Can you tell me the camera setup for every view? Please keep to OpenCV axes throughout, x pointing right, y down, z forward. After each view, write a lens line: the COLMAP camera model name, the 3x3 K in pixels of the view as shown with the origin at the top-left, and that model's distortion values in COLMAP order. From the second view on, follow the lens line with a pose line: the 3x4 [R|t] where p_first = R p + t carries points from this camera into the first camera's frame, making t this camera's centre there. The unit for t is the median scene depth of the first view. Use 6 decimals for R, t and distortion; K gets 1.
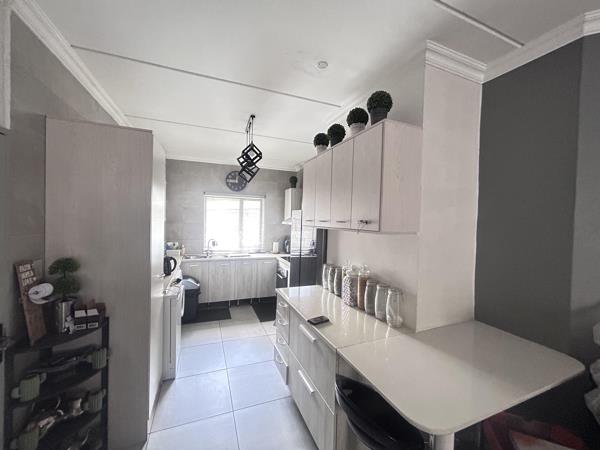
lens RADIAL K [[241.4, 0, 300.7], [0, 241.4, 225.7], [0, 0, 1]] dist [-0.003779, -0.000164]
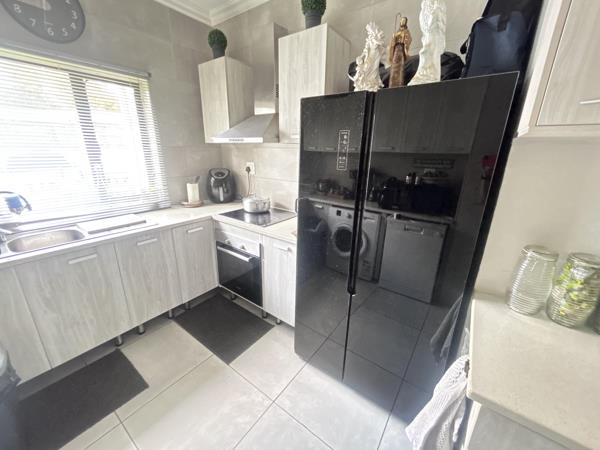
lens RADIAL K [[241.4, 0, 299.1], [0, 241.4, 222.3], [0, 0, 1]] dist [-0.003779, -0.000164]
pose [[0.850478, -0.168080, 0.498433, -0.184503], [0.018227, 0.956421, 0.291420, 0.005987], [-0.525694, -0.238762, 0.816479, 0.488192]]
